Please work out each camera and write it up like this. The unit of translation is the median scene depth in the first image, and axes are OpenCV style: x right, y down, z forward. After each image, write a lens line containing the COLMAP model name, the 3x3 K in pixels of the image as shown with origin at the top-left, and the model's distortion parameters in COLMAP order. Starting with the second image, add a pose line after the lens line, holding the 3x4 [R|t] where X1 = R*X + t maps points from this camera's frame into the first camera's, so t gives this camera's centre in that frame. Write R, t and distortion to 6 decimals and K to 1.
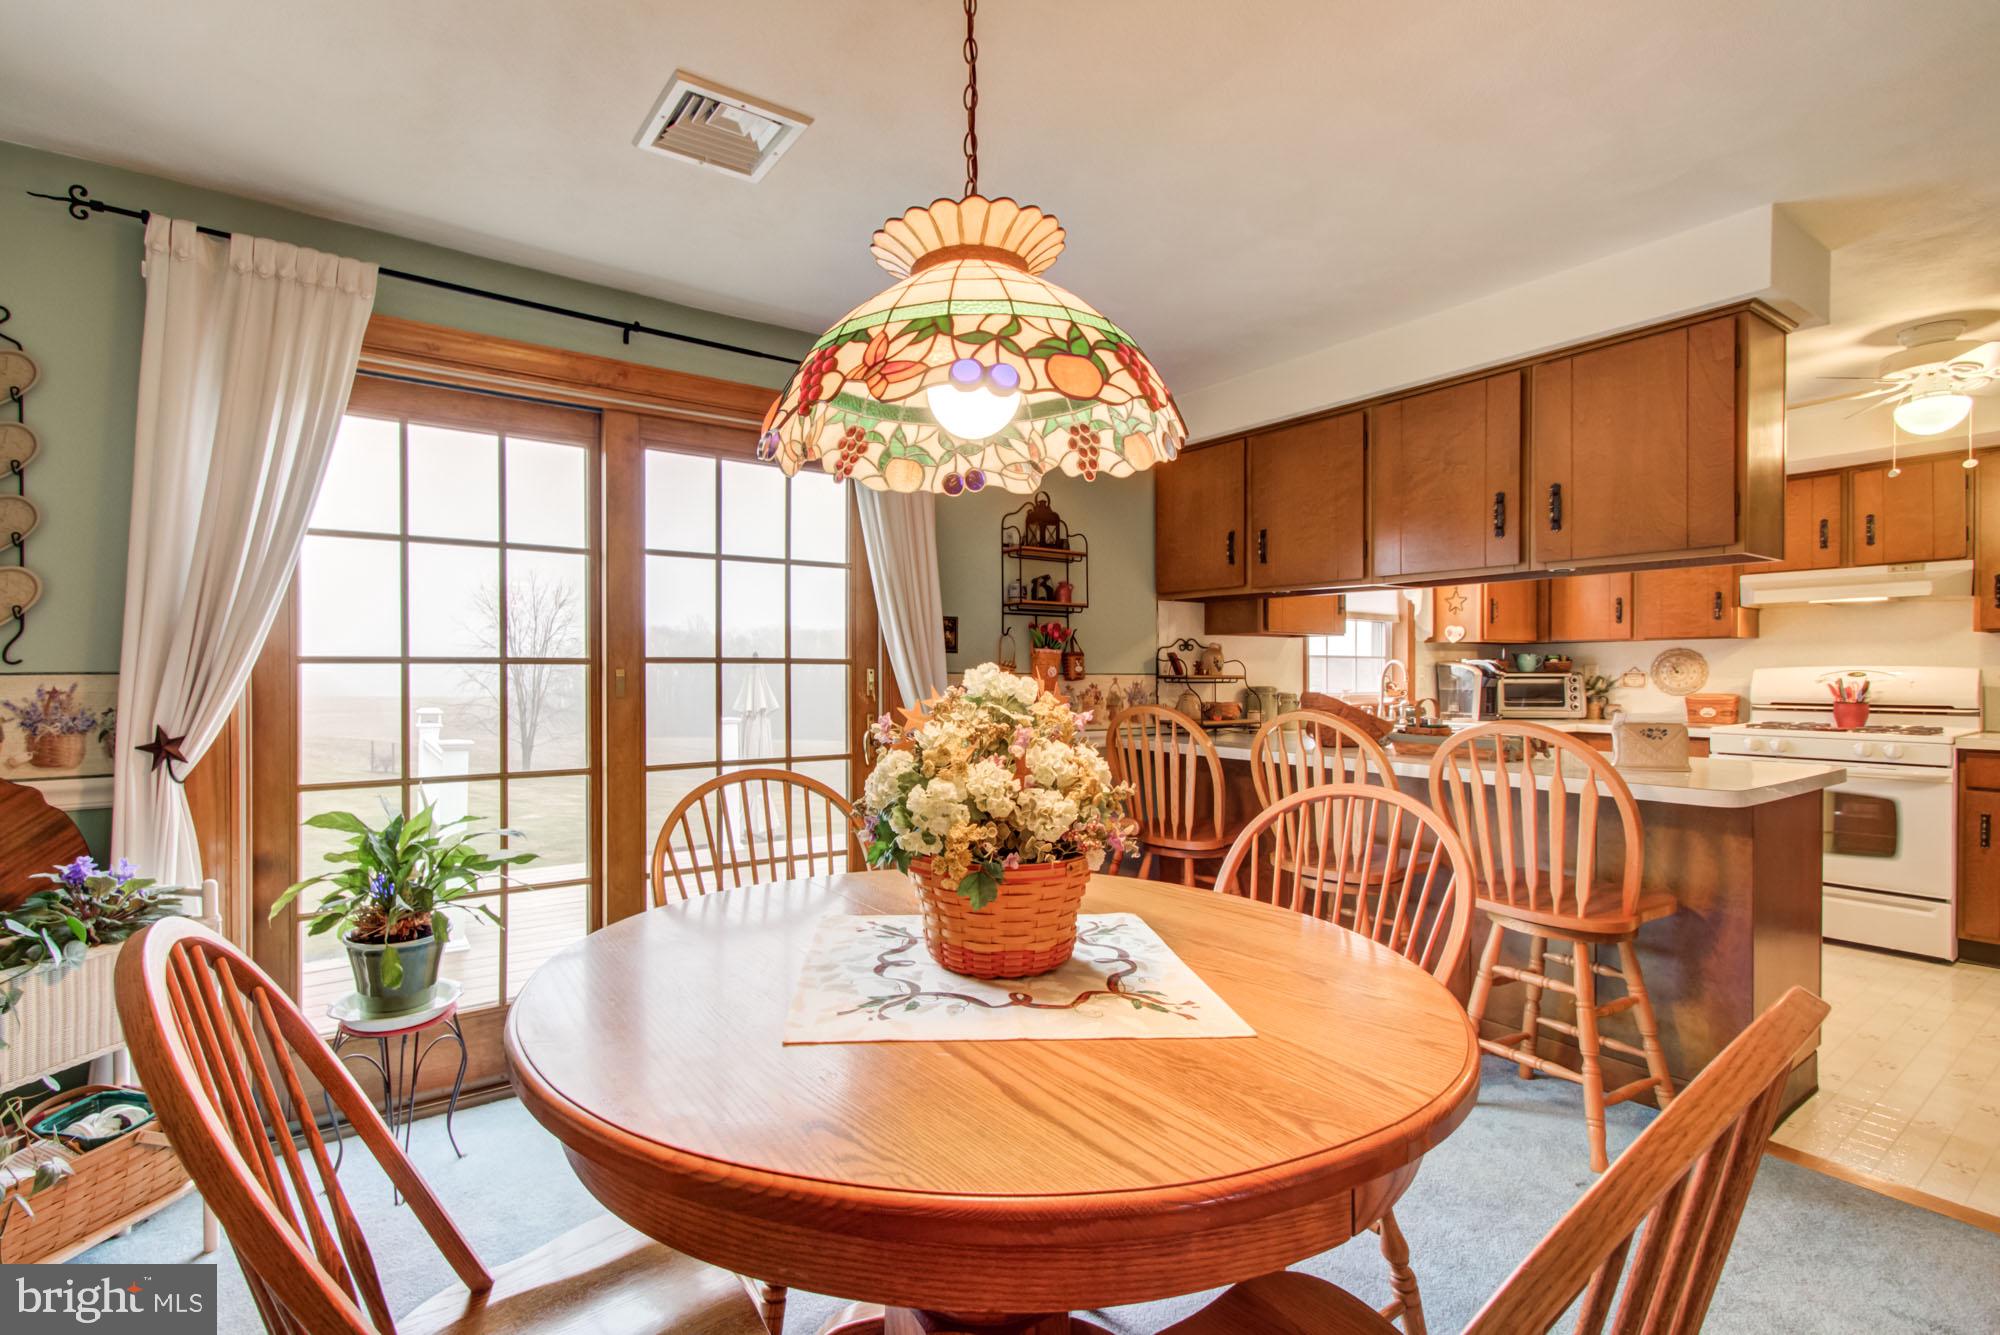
lens RADIAL K [[919.3, 0, 983.4], [0, 919.3, 669.6], [0, 0, 1]] dist [-0.005303, 0.000605]
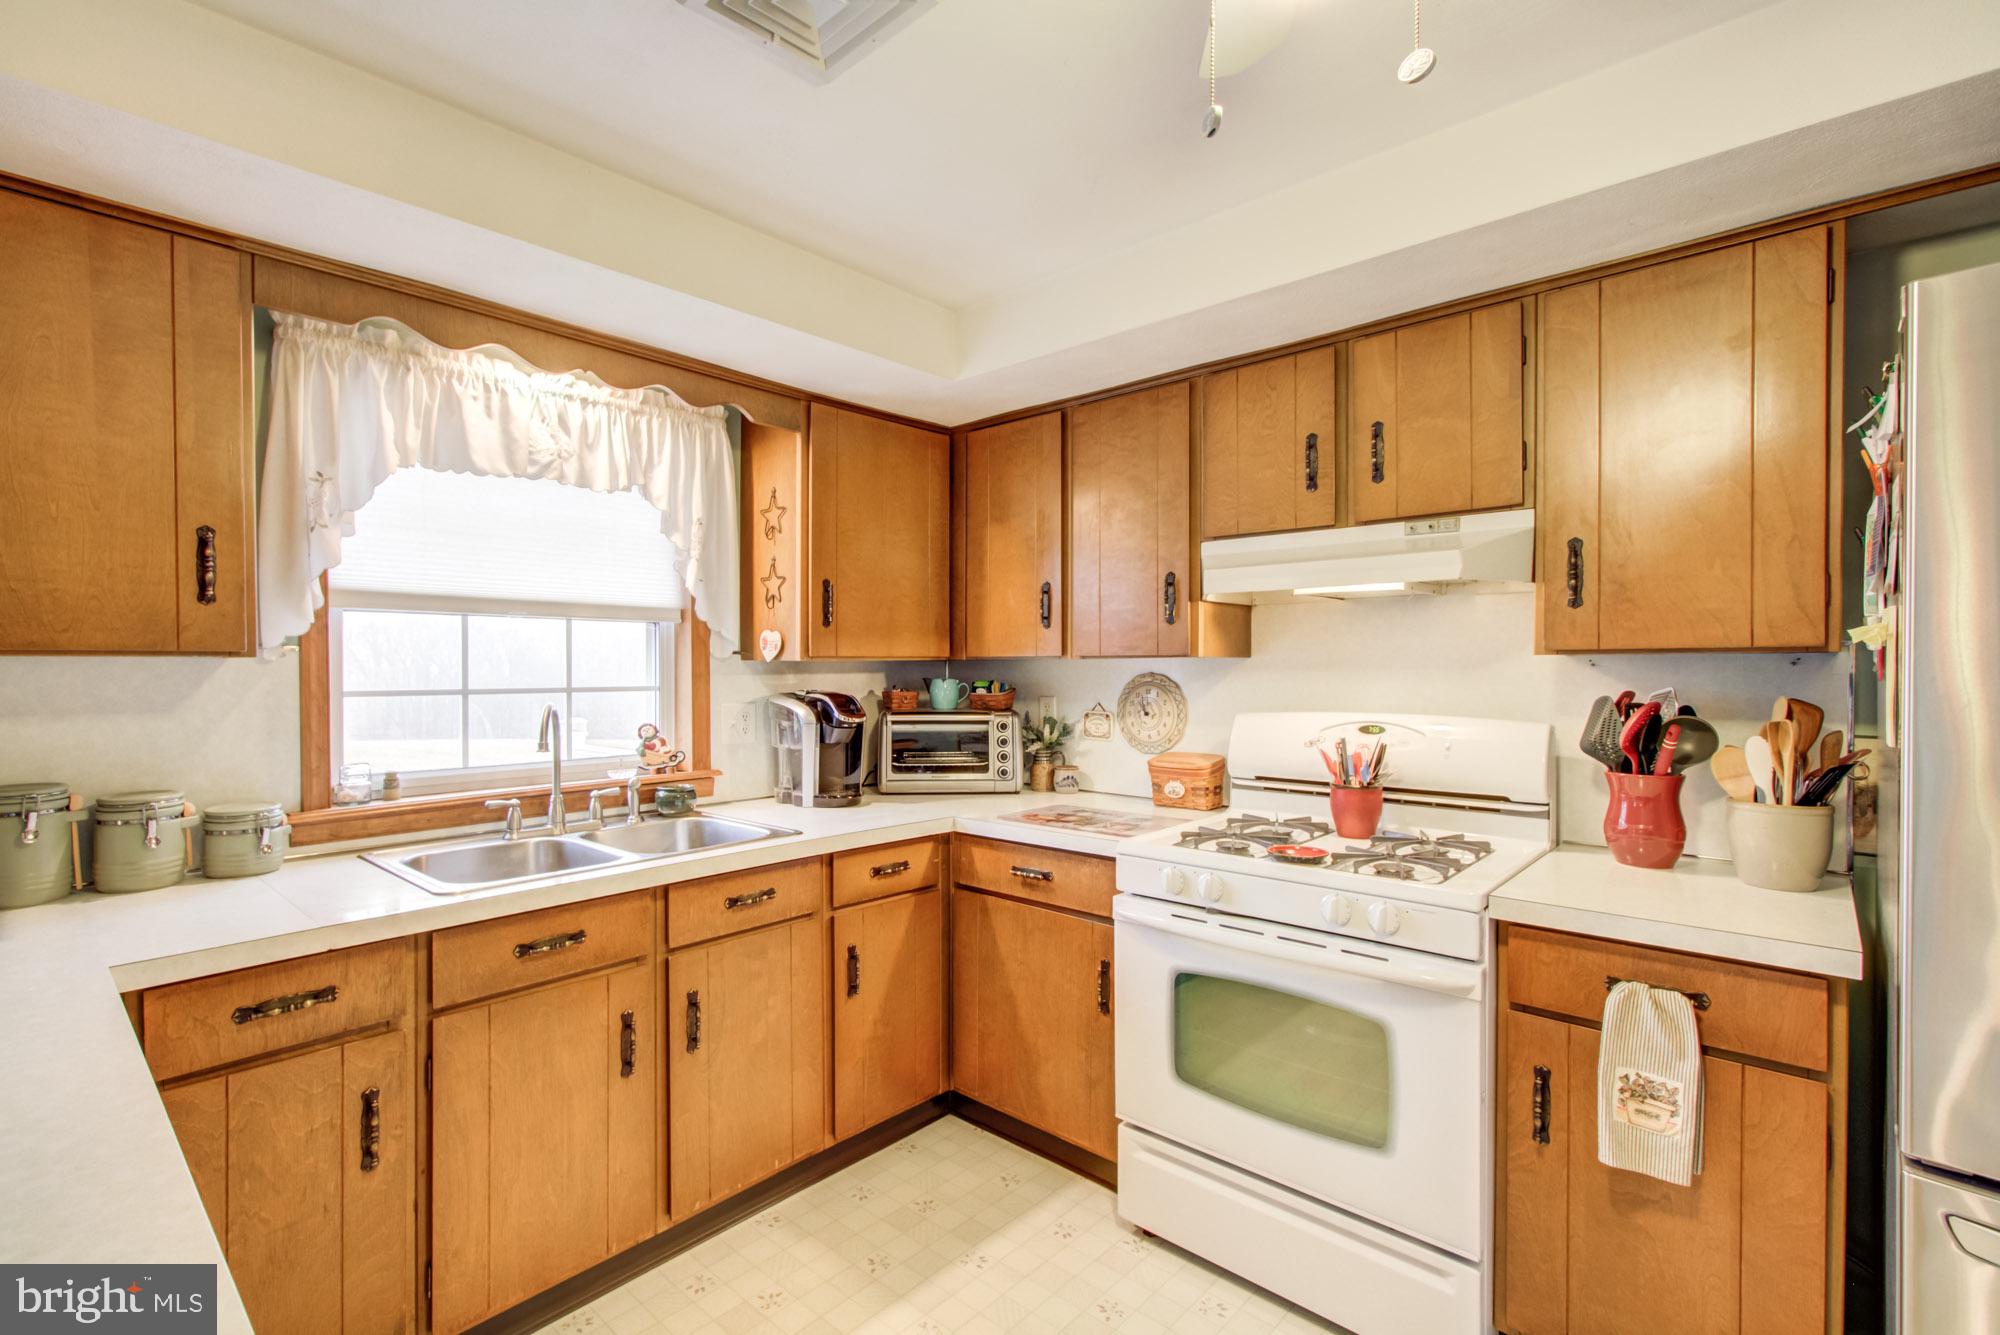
lens RADIAL K [[919.3, 0, 1010.4], [0, 919.3, 672.4], [0, 0, 1]] dist [-0.005303, 0.000605]
pose [[0.970200, -0.000316, 0.242307, 0.575713], [-0.000564, 0.999993, 0.003561, -0.028002], [-0.242306, -0.003592, 0.970193, 0.491998]]
